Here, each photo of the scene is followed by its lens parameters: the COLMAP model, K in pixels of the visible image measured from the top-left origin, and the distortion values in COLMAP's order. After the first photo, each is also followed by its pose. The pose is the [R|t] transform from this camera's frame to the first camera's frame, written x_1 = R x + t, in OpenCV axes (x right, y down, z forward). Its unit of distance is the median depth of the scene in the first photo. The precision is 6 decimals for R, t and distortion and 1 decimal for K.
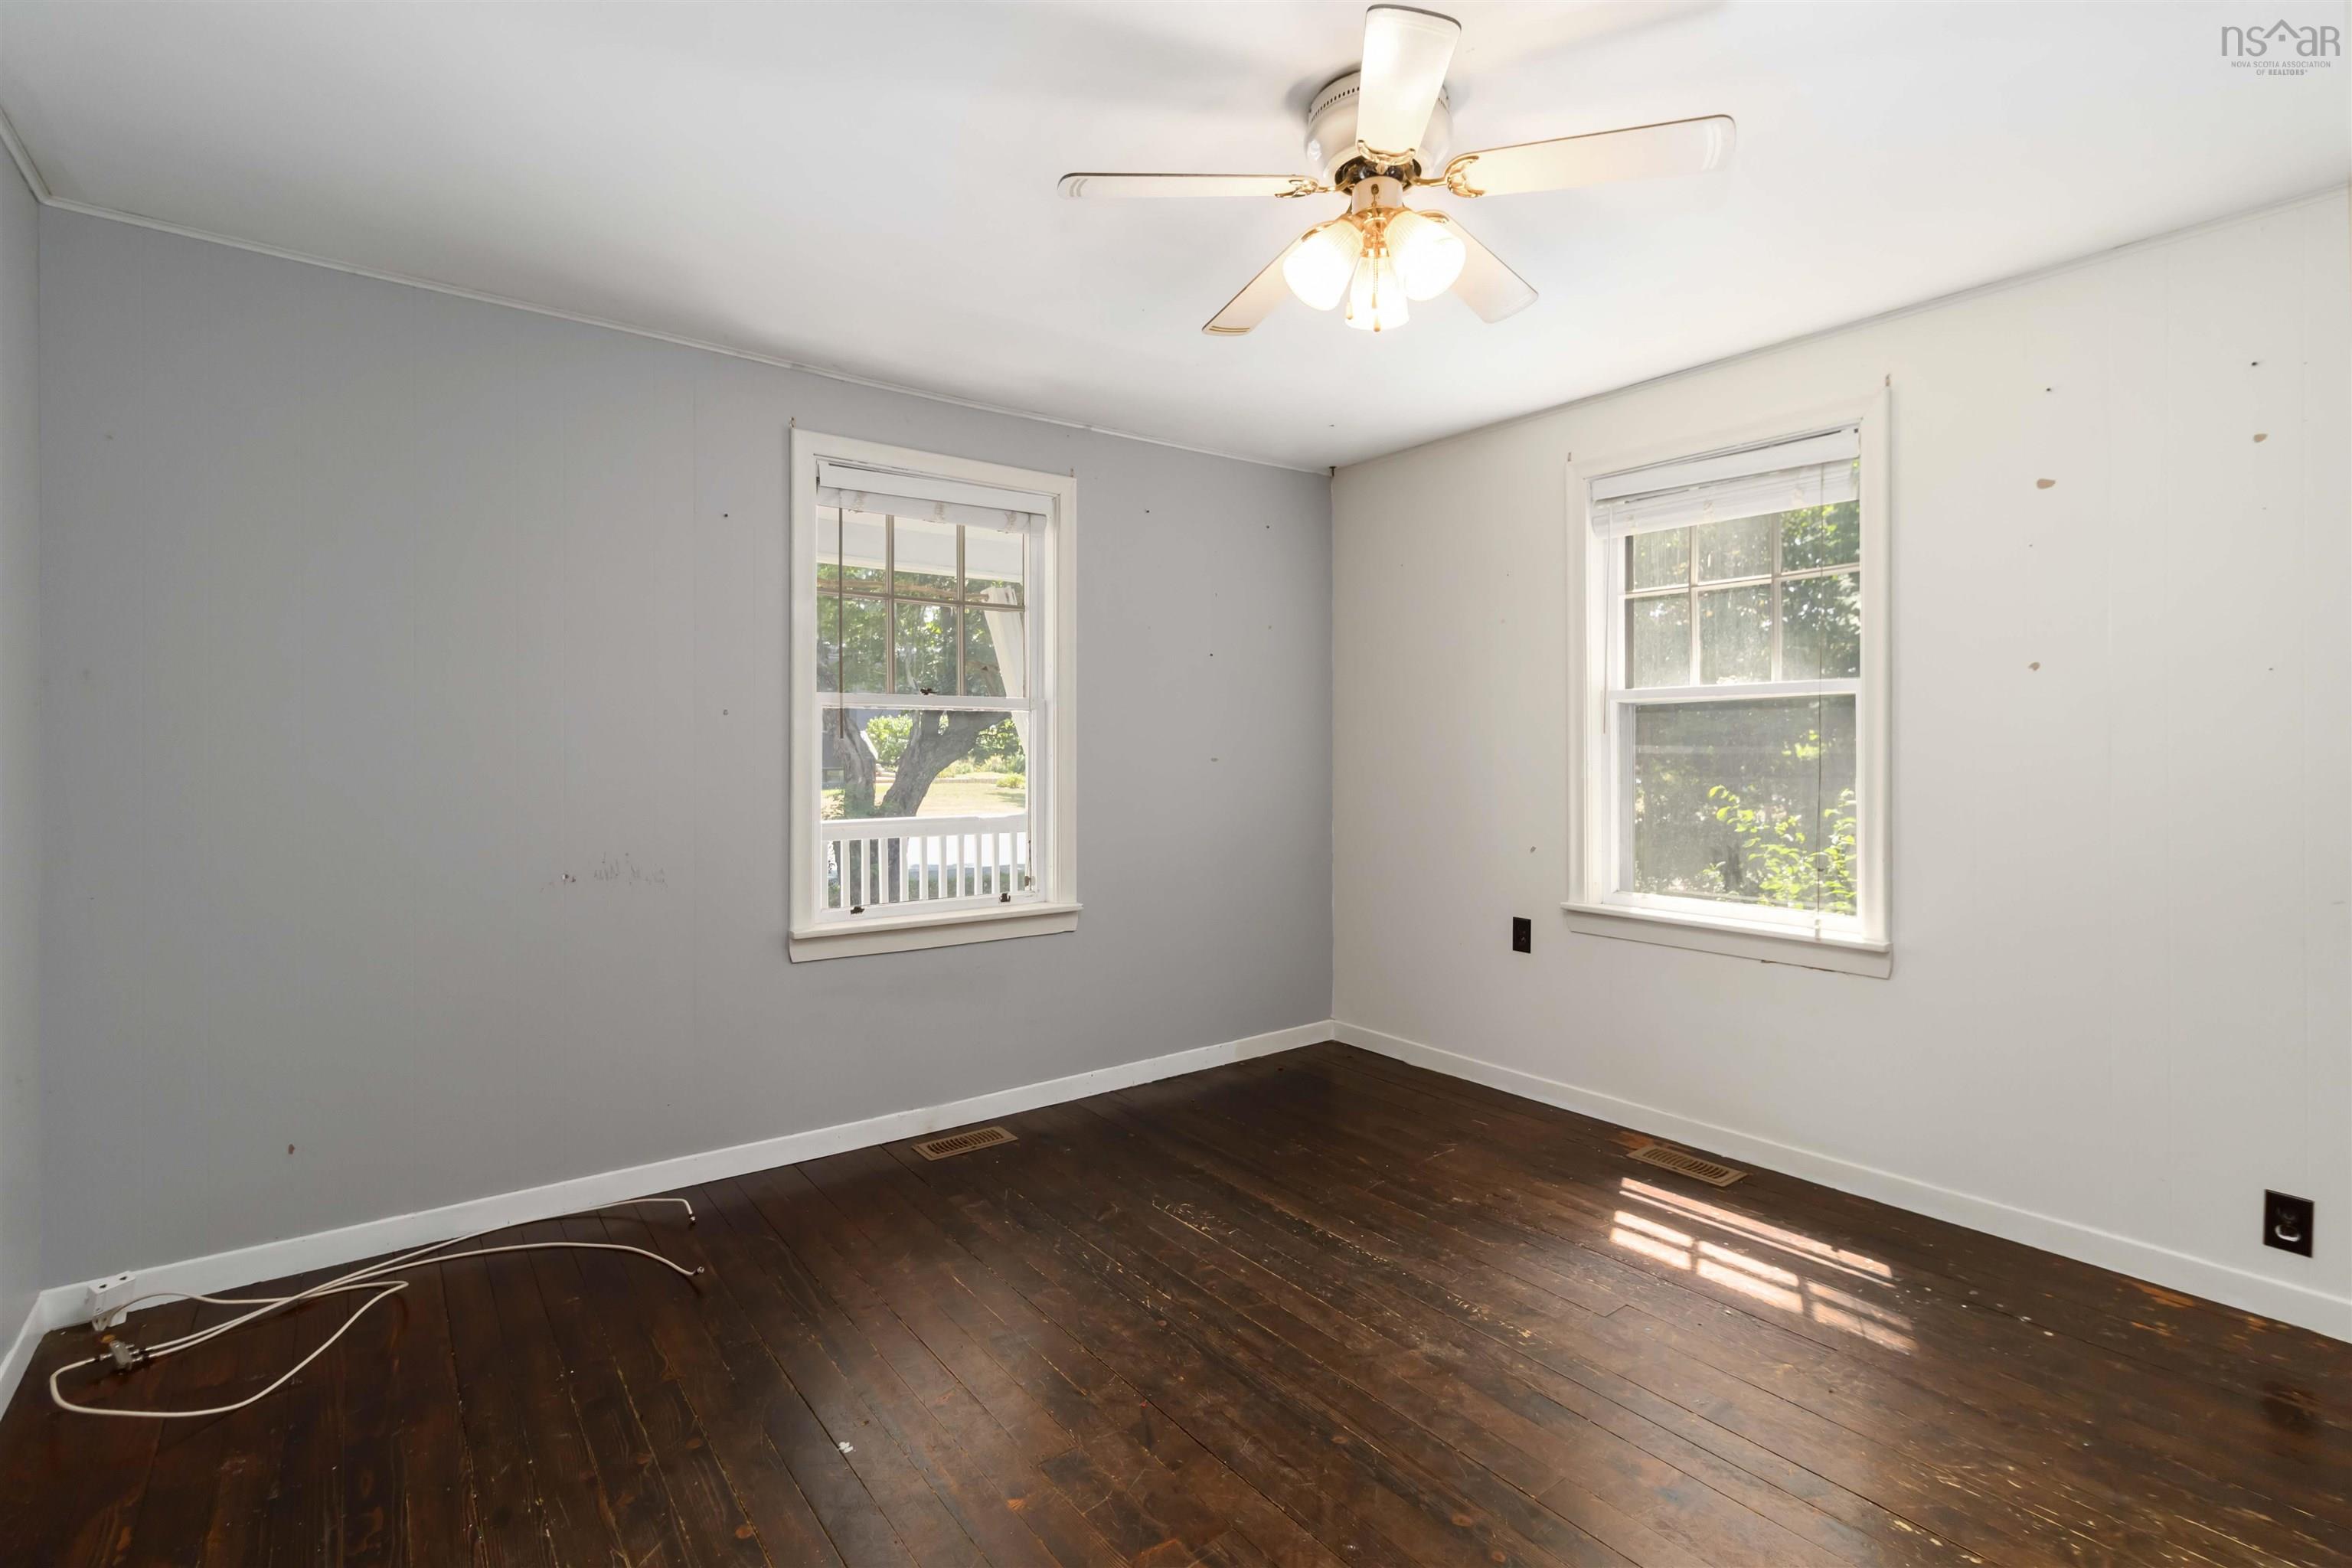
lens RADIAL K [[1089.4, 0, 1205.4], [0, 1089.4, 750.0], [0, 0, 1]] dist [0.003626, 0.001070]
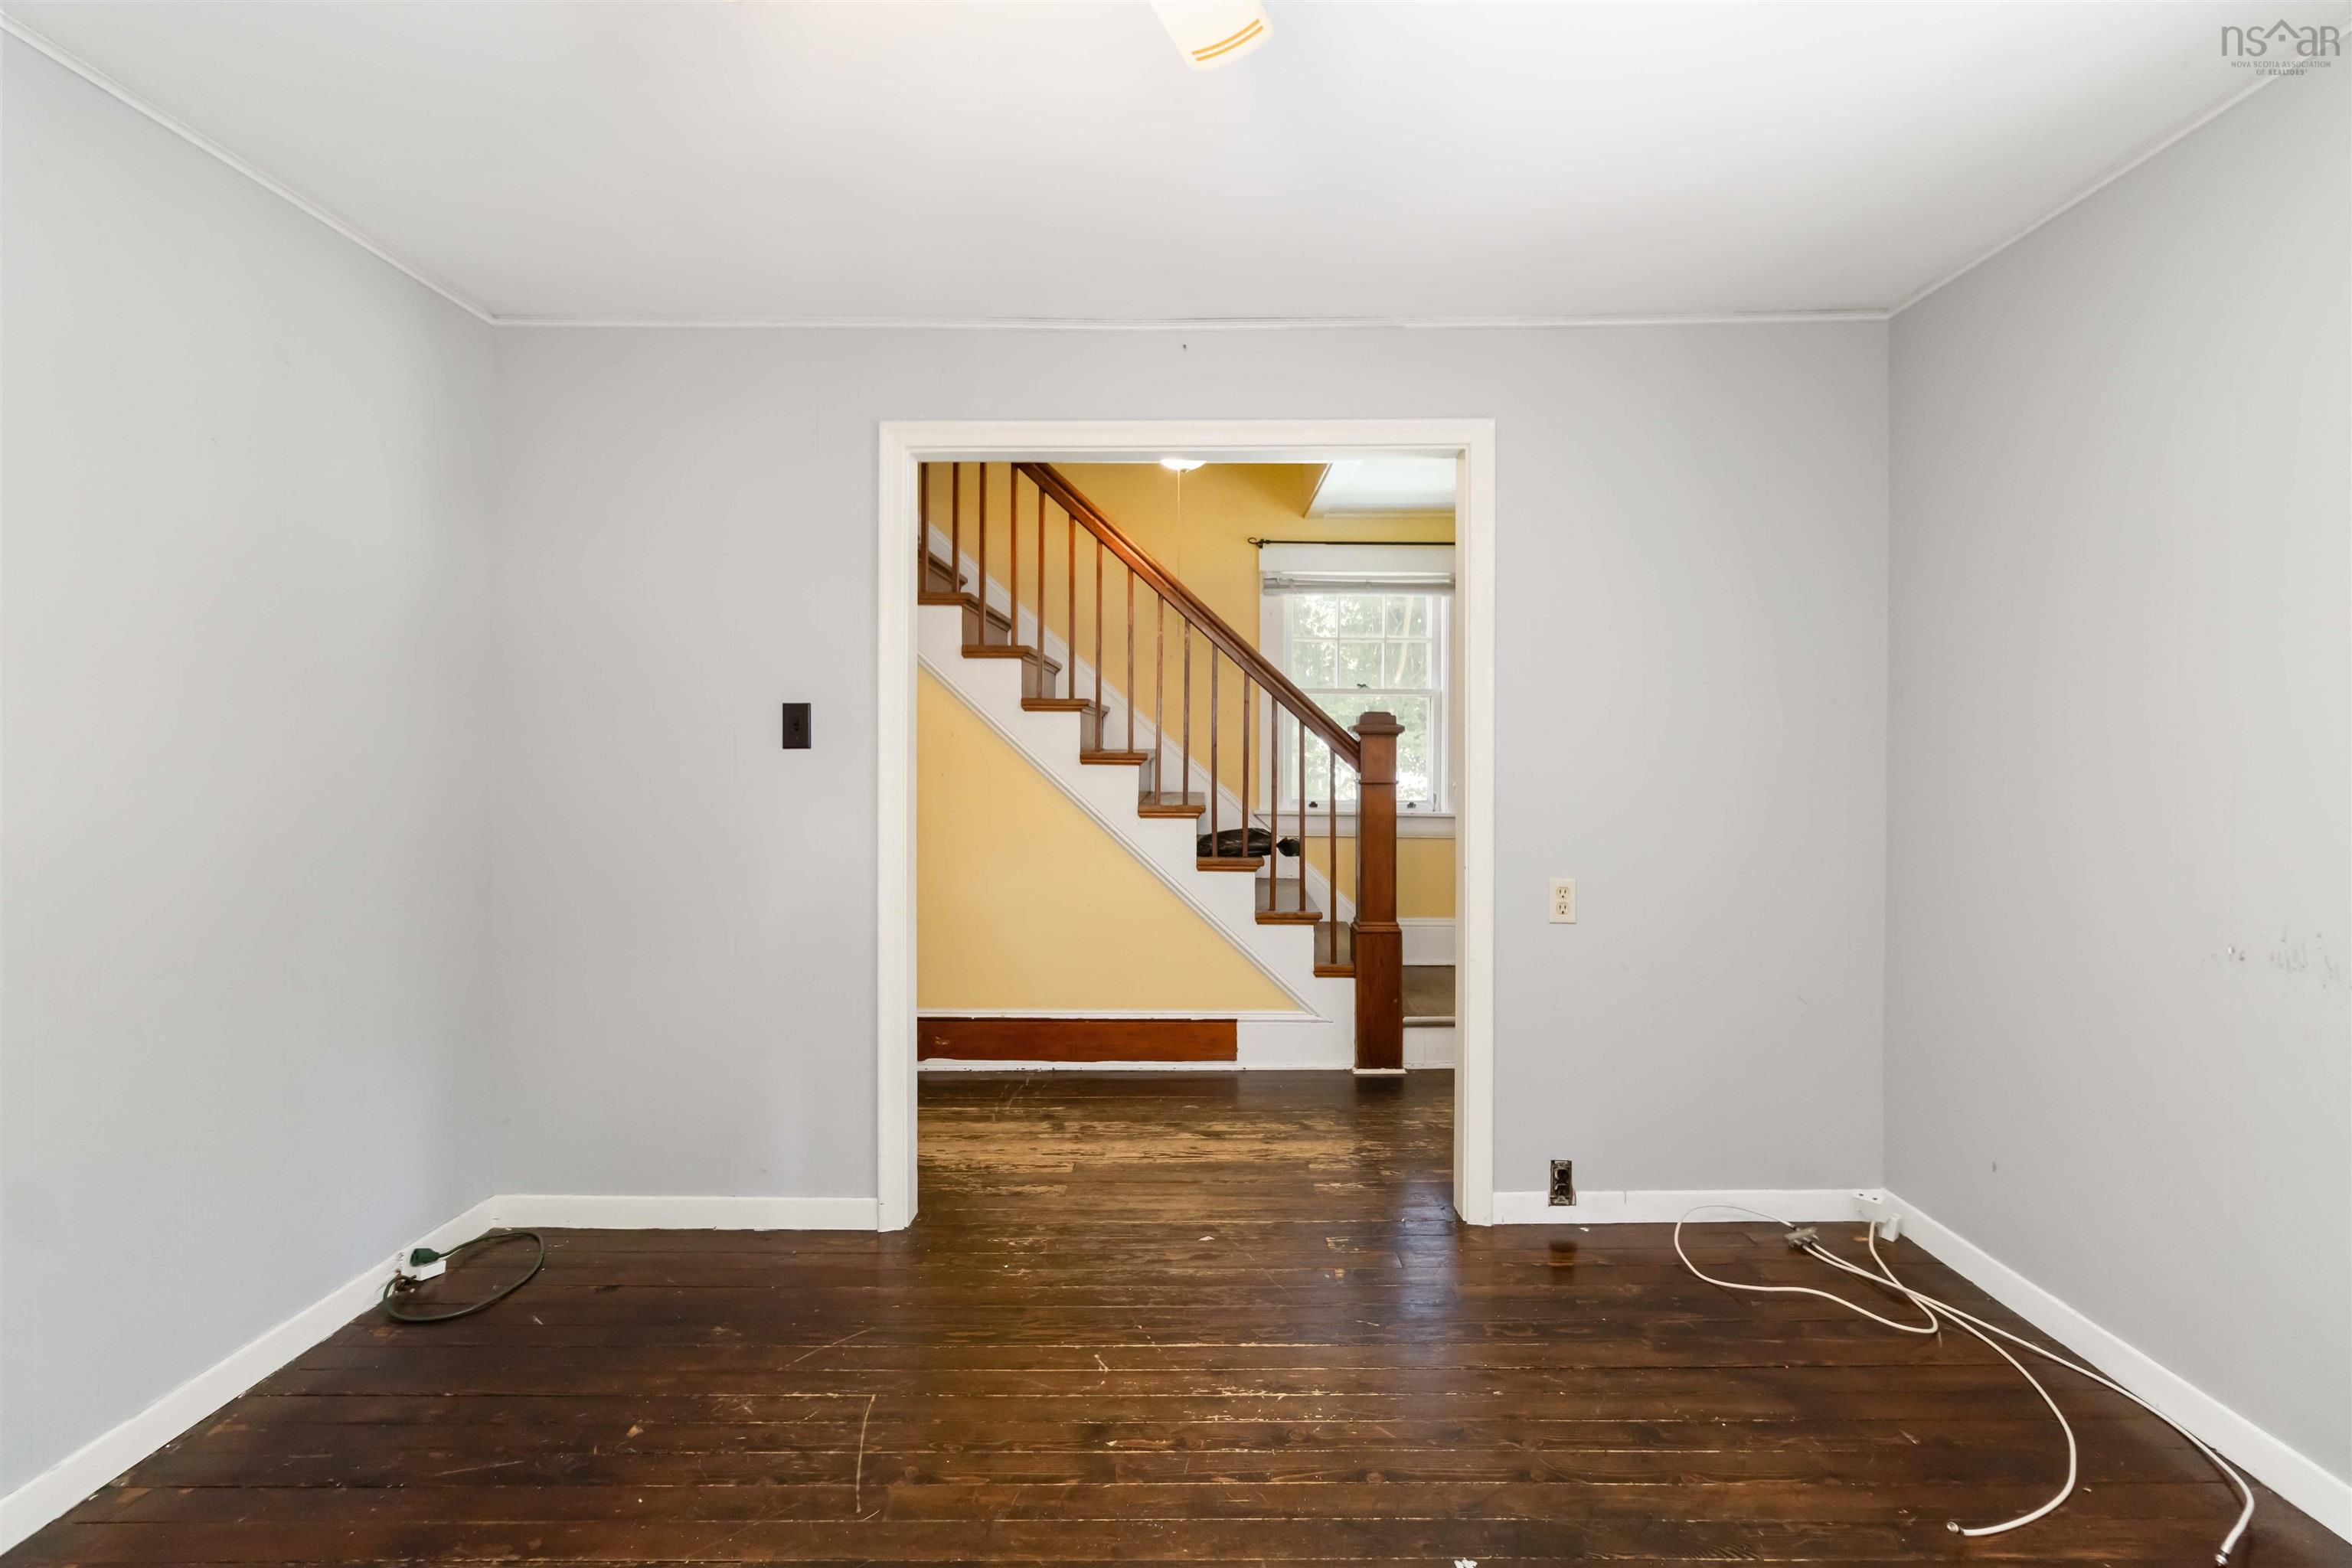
lens RADIAL K [[1084.8, 0, 1196.3], [0, 1084.8, 759.7], [0, 0, 1]] dist [0.002904, -0.000215]
pose [[-0.618091, 0.004297, -0.786094, 0.304307], [-0.000679, 0.999982, 0.006001, -0.002858], [0.786106, 0.004243, -0.618077, 0.868452]]
